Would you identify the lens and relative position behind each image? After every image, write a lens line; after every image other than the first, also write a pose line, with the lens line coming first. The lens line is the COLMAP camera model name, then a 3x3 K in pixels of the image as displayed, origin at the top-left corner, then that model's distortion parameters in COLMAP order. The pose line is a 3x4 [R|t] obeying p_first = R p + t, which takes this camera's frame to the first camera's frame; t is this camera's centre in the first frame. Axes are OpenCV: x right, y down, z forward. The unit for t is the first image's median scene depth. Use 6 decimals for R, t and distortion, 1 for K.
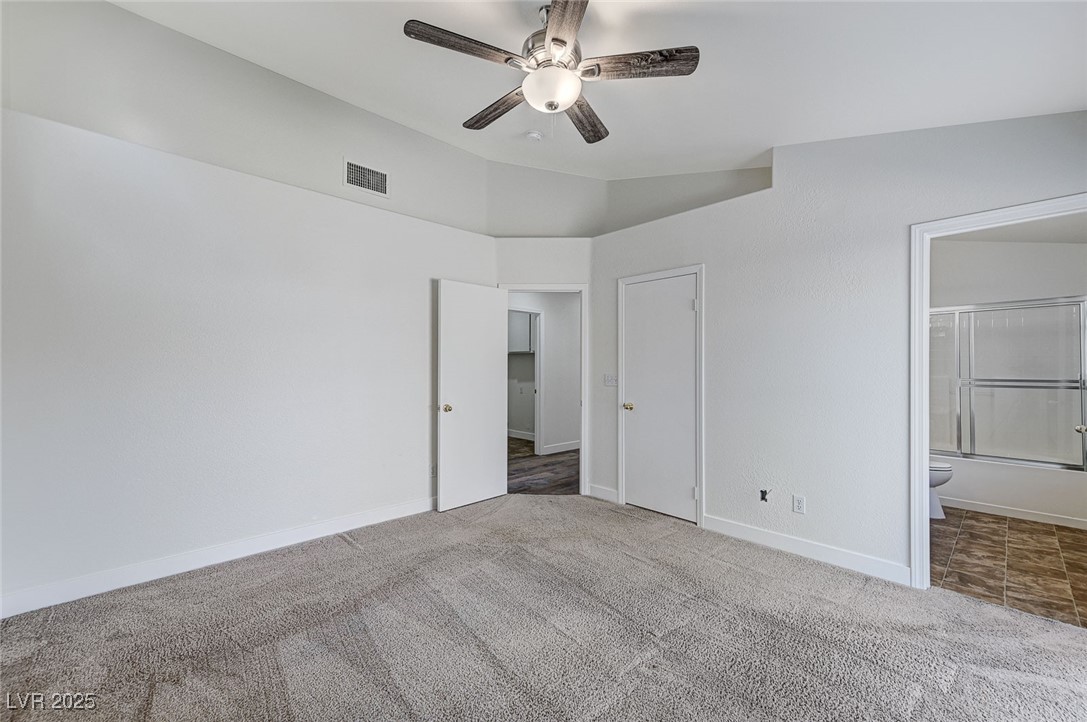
lens RADIAL K [[439.9, 0, 541.7], [0, 439.9, 365.2], [0, 0, 1]] dist [-0.001523, 0.000025]
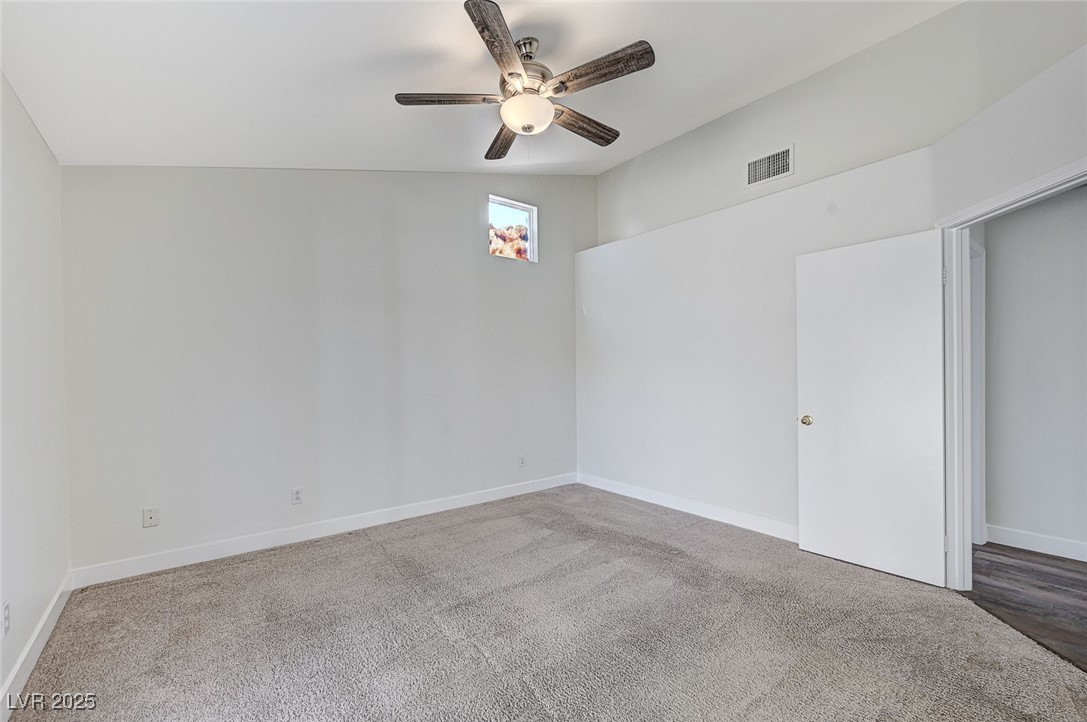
lens RADIAL K [[439.9, 0, 541.7], [0, 439.9, 365.2], [0, 0, 1]] dist [-0.001523, 0.000025]
pose [[-0.074220, -0.008237, -0.997208, 0.636357], [0.012832, 0.999875, -0.009214, 0.004231], [0.997159, -0.013480, -0.074105, 0.636419]]
